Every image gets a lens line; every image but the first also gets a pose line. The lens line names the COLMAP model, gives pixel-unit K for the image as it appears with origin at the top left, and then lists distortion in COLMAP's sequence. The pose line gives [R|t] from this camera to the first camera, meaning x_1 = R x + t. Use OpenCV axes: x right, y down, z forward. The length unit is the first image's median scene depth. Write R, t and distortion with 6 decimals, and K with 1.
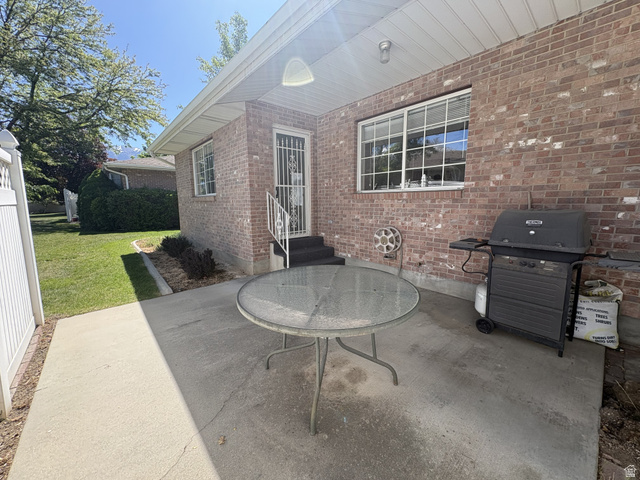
lens RADIAL K [[254.8, 0, 319.3], [0, 254.8, 239.4], [0, 0, 1]] dist [-0.000206, 0.000182]
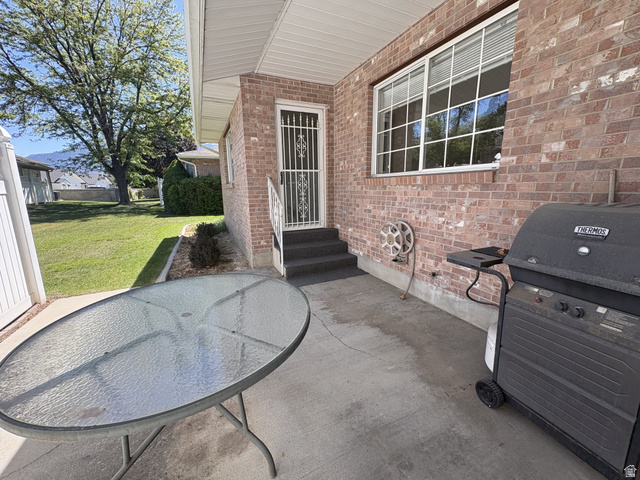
lens RADIAL K [[254.8, 0, 319.3], [0, 254.8, 239.4], [0, 0, 1]] dist [-0.000206, 0.000182]
pose [[0.960459, 0.049284, -0.274025, 0.283013], [-0.033916, 0.997589, 0.060545, -0.037979], [0.276348, -0.048857, 0.959815, 0.220690]]
